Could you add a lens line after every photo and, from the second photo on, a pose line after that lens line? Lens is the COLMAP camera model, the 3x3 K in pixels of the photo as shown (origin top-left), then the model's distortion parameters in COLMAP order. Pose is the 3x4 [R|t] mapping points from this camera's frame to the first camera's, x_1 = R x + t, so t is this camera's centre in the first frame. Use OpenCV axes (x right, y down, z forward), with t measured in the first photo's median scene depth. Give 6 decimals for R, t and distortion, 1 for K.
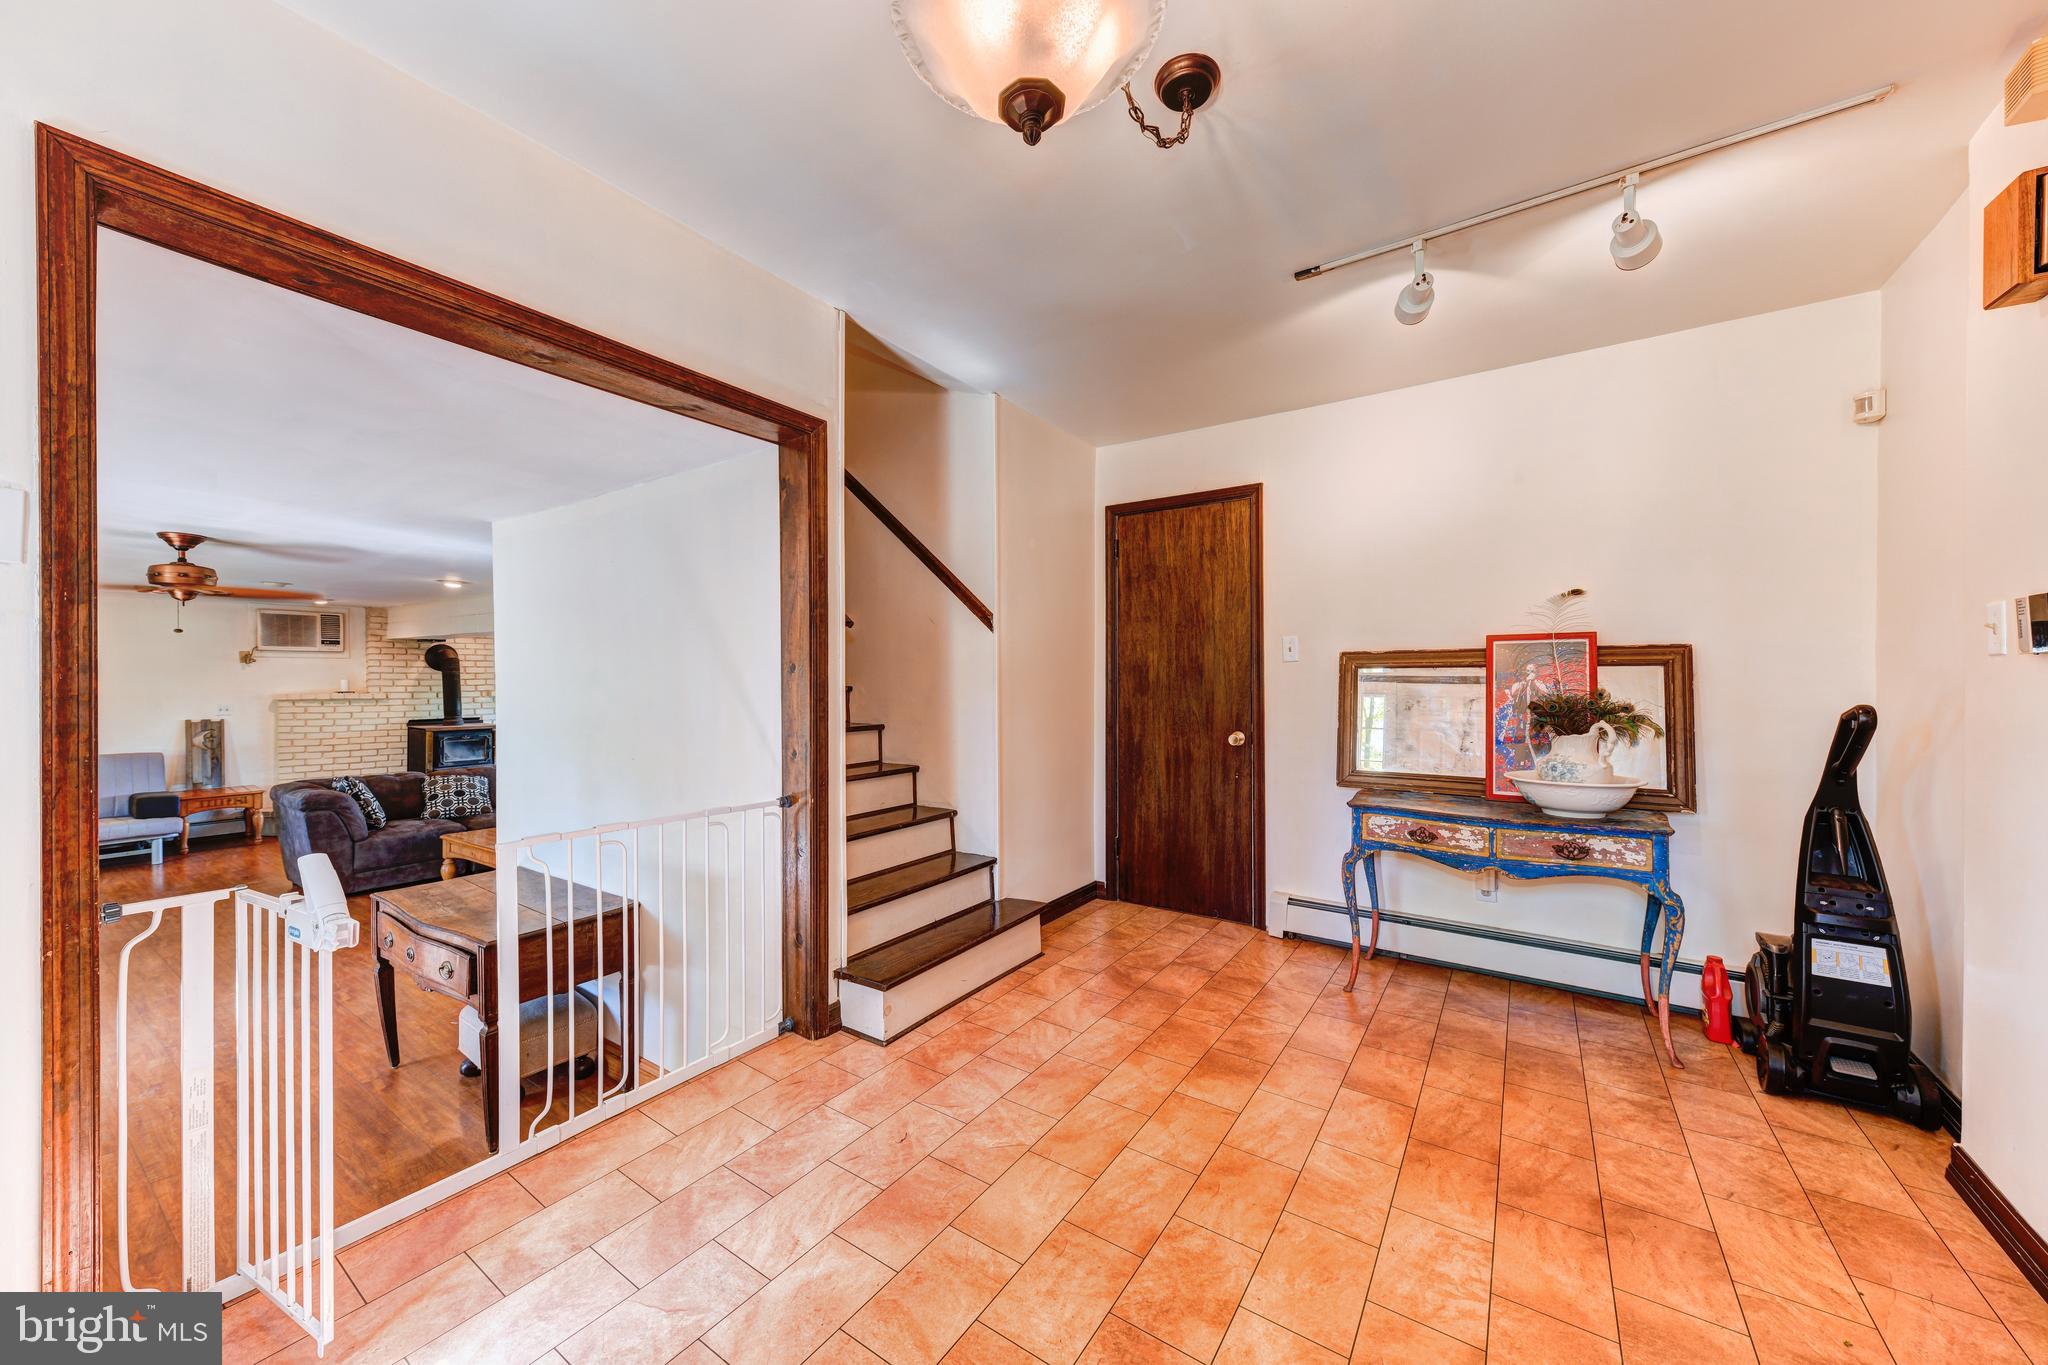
lens RADIAL K [[737.0, 0, 1029.2], [0, 737.0, 682.7], [0, 0, 1]] dist [0.001470, 0.000035]
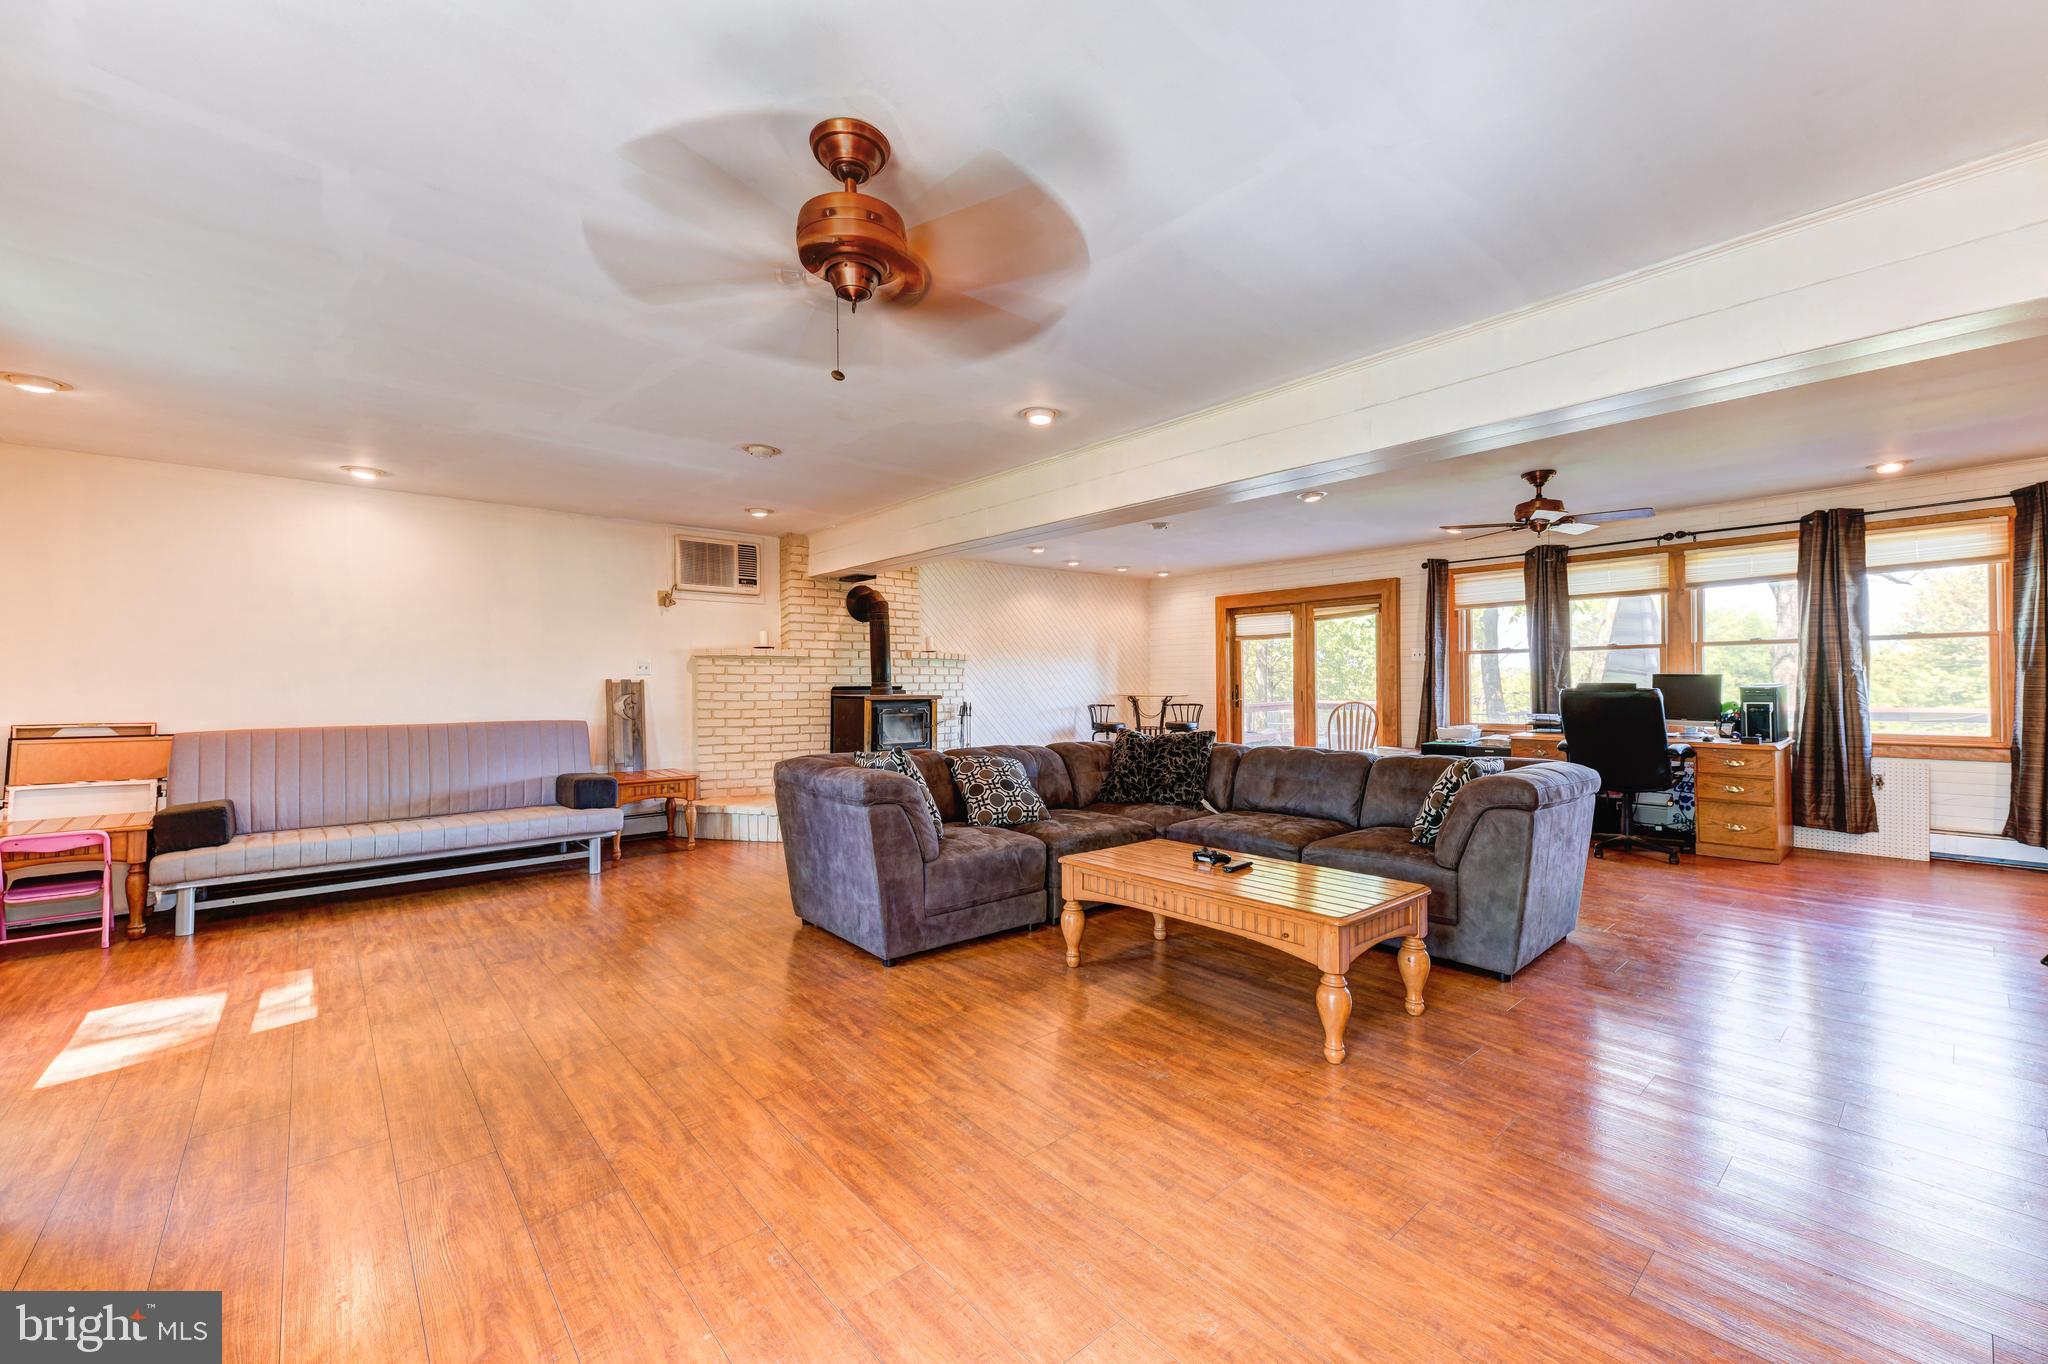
lens RADIAL K [[807.6, 0, 1019.2], [0, 807.6, 684.2], [0, 0, 1]] dist [0.019560, -0.000247]
pose [[0.962500, -0.005601, -0.271224, -0.489887], [0.003676, 0.999964, -0.007605, 0.060625], [0.271257, 0.006323, 0.962486, 0.303340]]
